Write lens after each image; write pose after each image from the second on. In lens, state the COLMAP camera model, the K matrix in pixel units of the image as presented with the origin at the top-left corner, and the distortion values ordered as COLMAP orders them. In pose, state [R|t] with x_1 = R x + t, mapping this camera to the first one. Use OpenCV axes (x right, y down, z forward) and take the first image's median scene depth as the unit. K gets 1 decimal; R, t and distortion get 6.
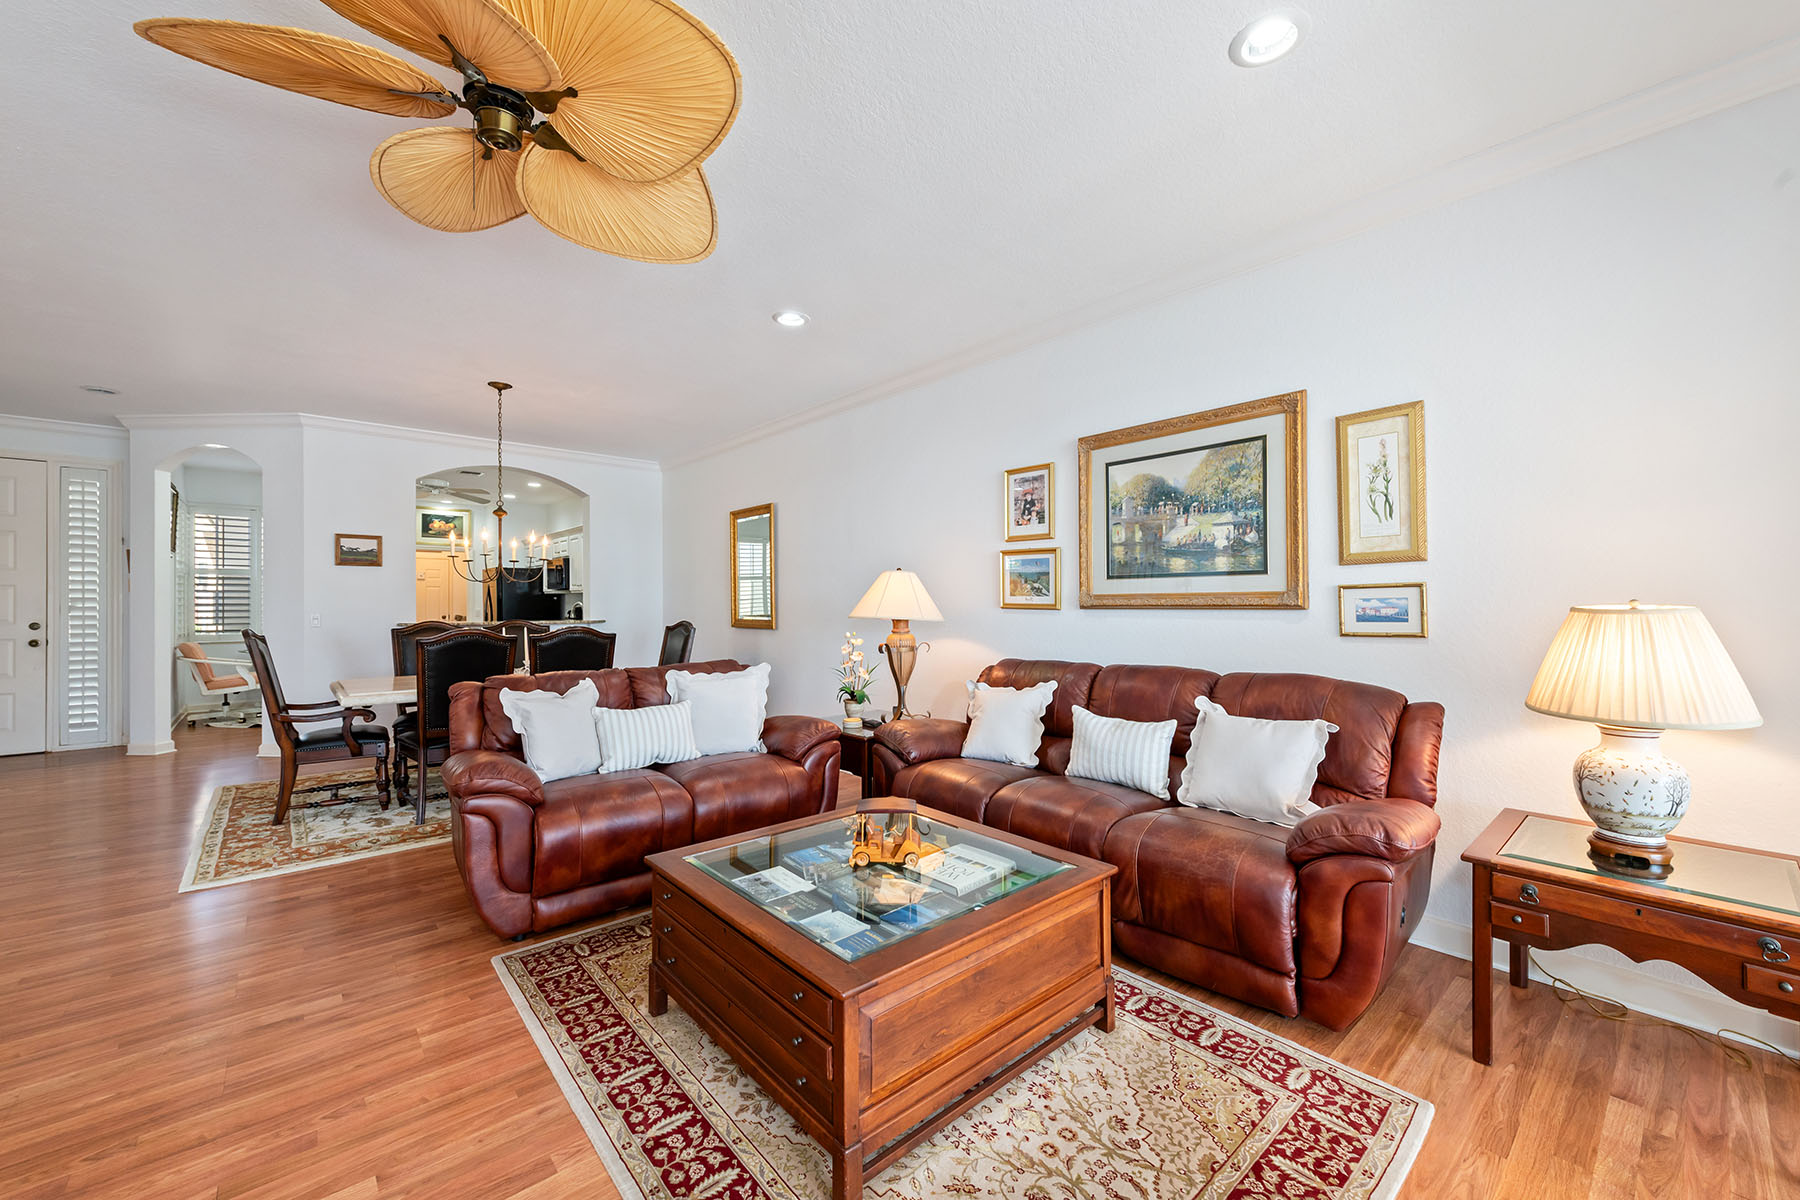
lens RADIAL K [[697.4, 0, 906.2], [0, 697.4, 608.2], [0, 0, 1]] dist [0.000242, 0.000136]
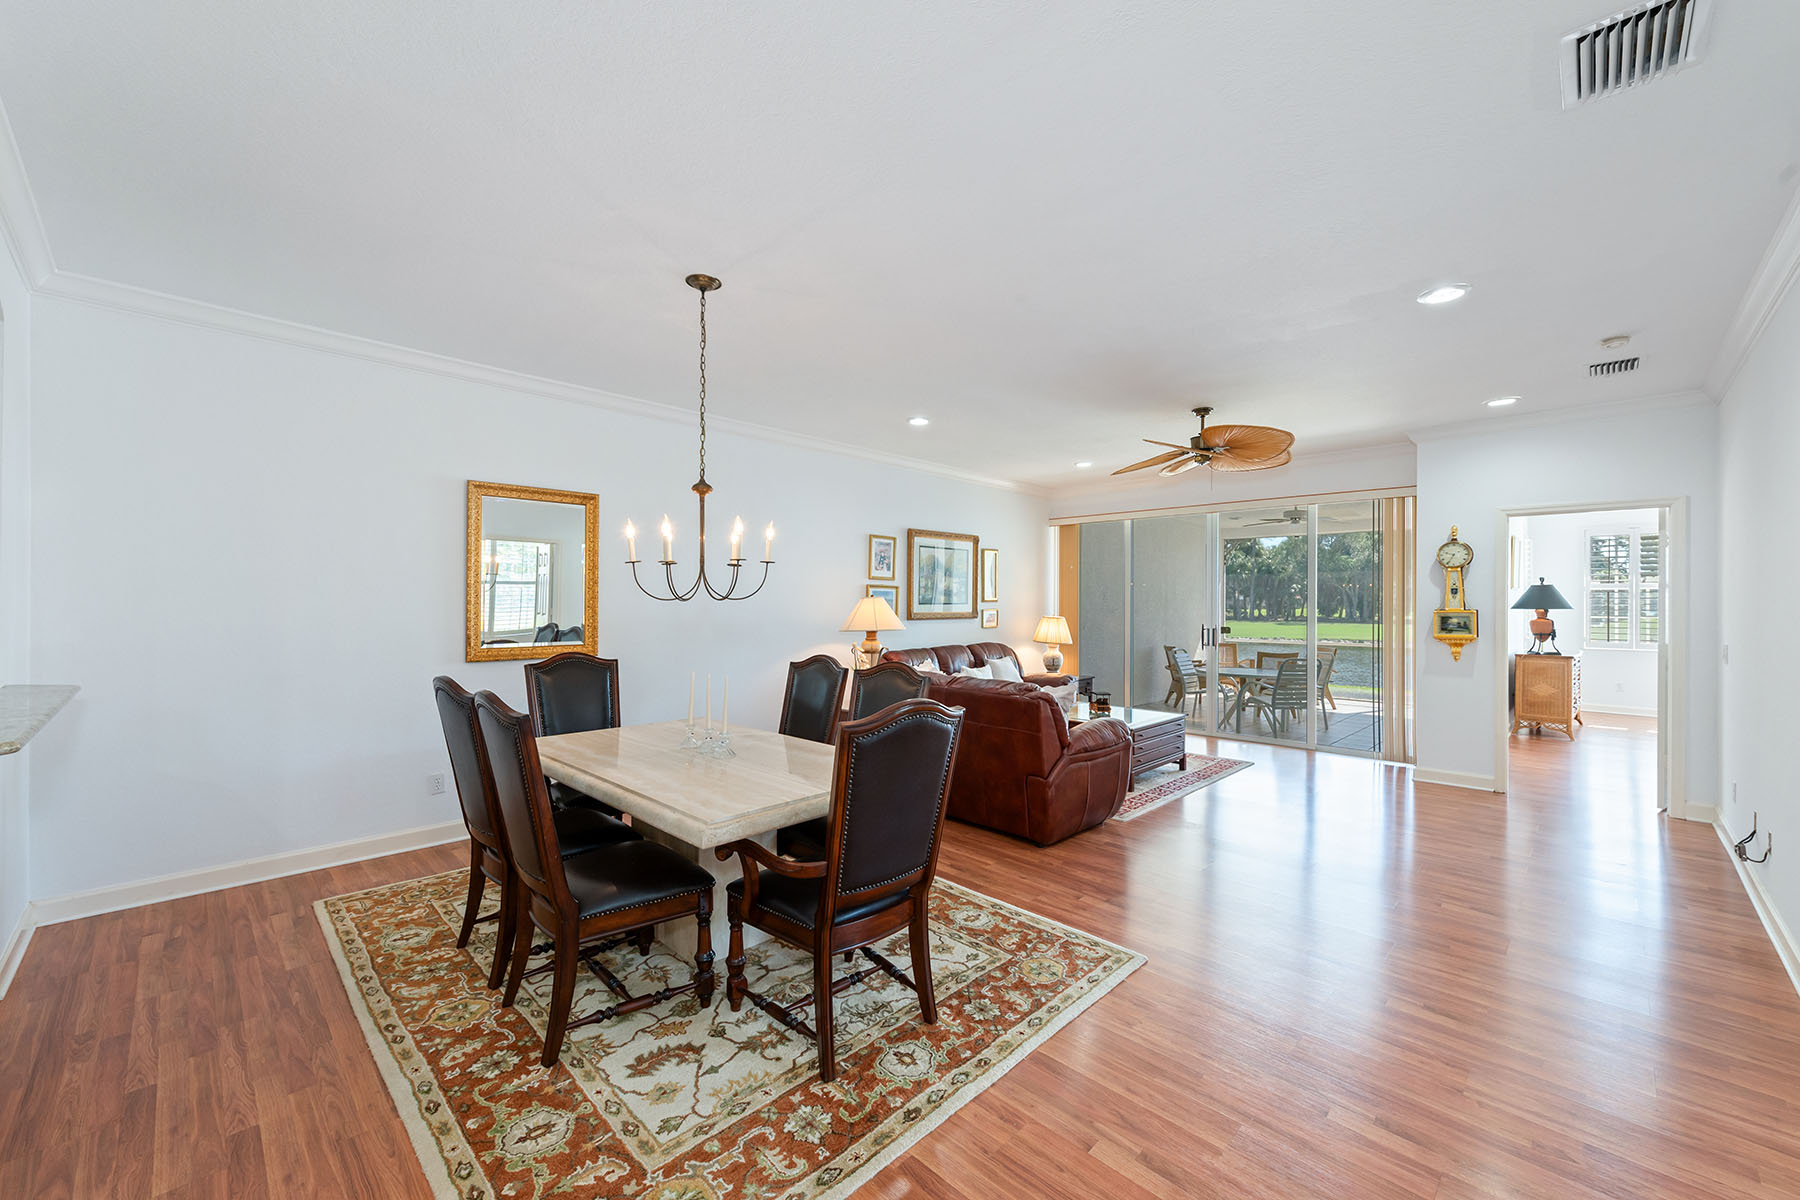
lens RADIAL K [[716.9, 0, 894.0], [0, 716.9, 616.5], [0, 0, 1]] dist [0.001029, 0.000111]
pose [[-0.066399, -0.012659, 0.997713, -1.008842], [0.010455, 0.999856, 0.013382, -0.022328], [-0.997738, 0.011319, -0.066257, 0.722483]]
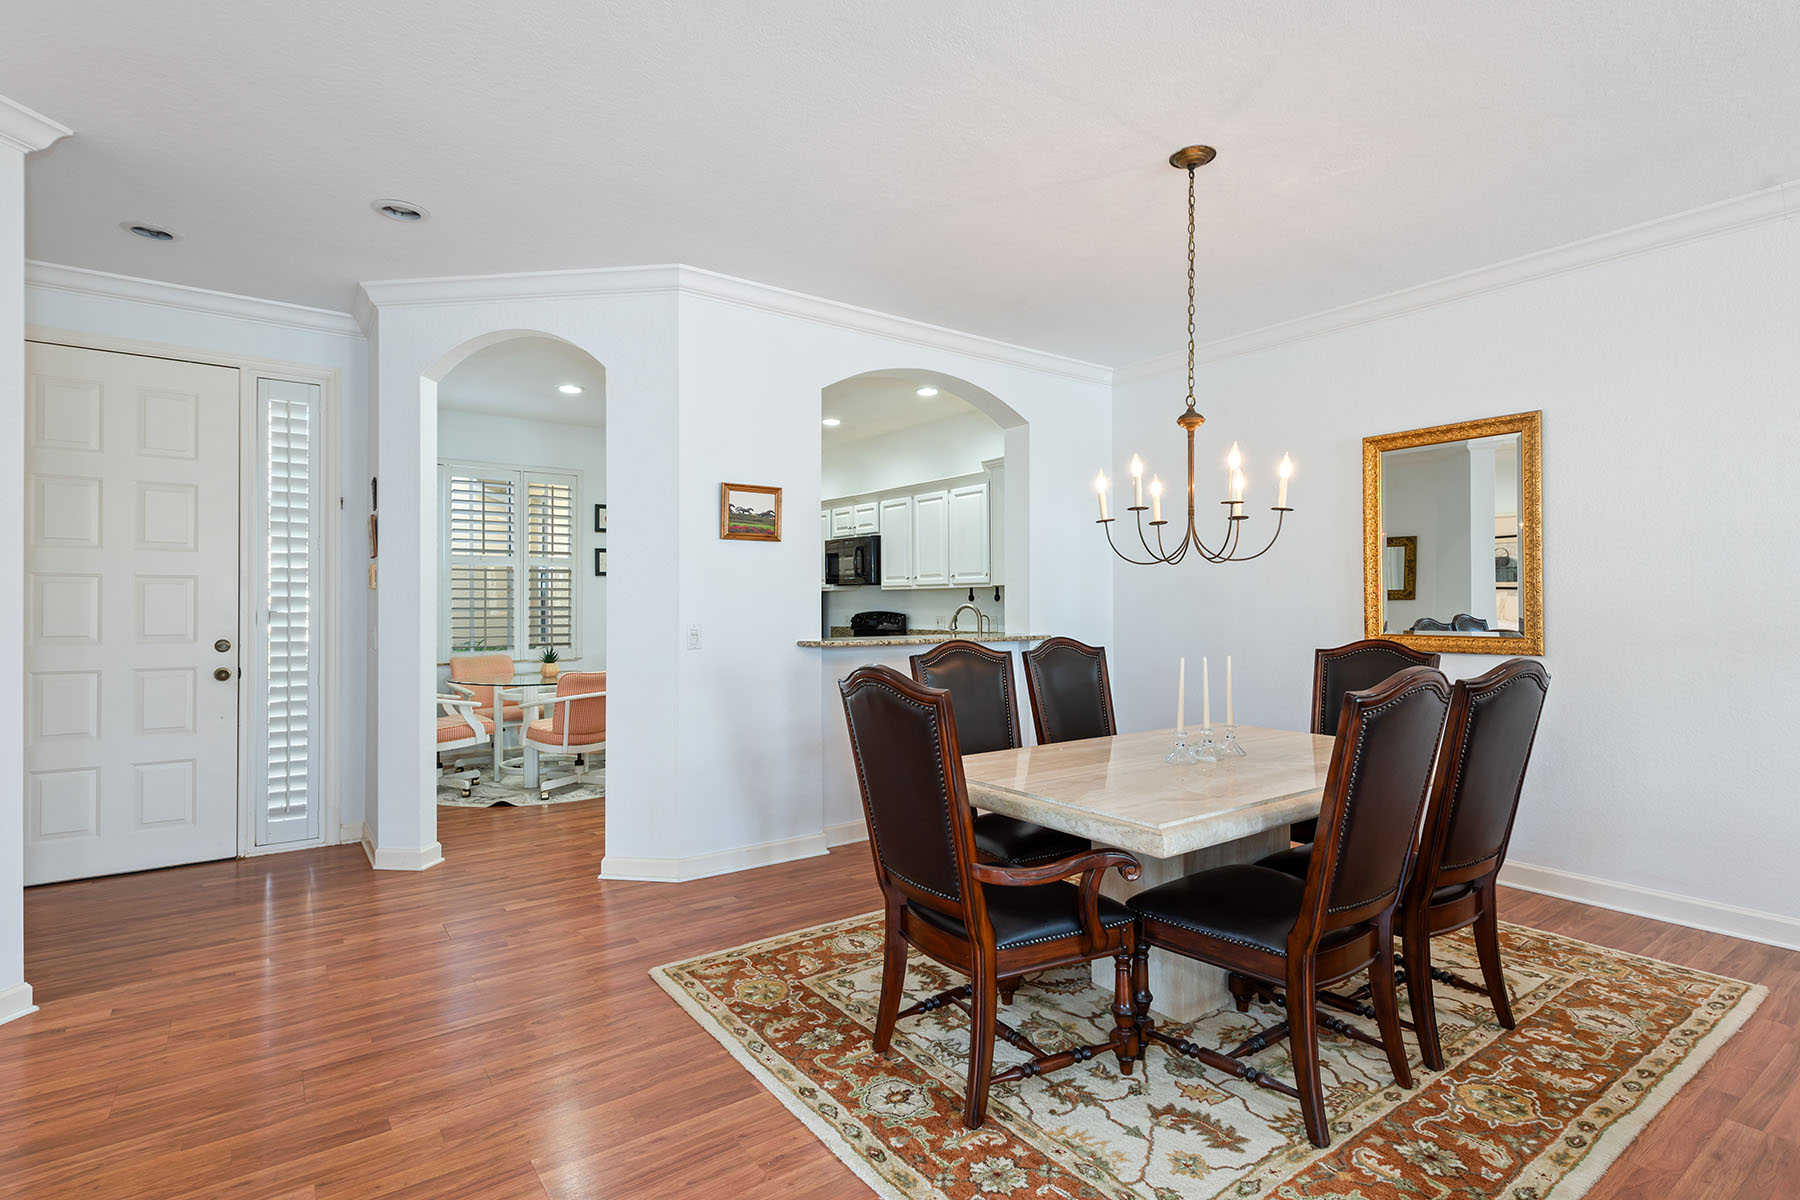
lens RADIAL K [[872.7, 0, 894.9], [0, 872.7, 605.4], [0, 0, 1]] dist [0.014893, -0.000130]
pose [[0.995151, -0.001513, -0.098343, -0.607808], [0.000676, 0.999963, -0.008540, -0.001815], [0.098352, 0.008432, 0.995116, 0.311121]]
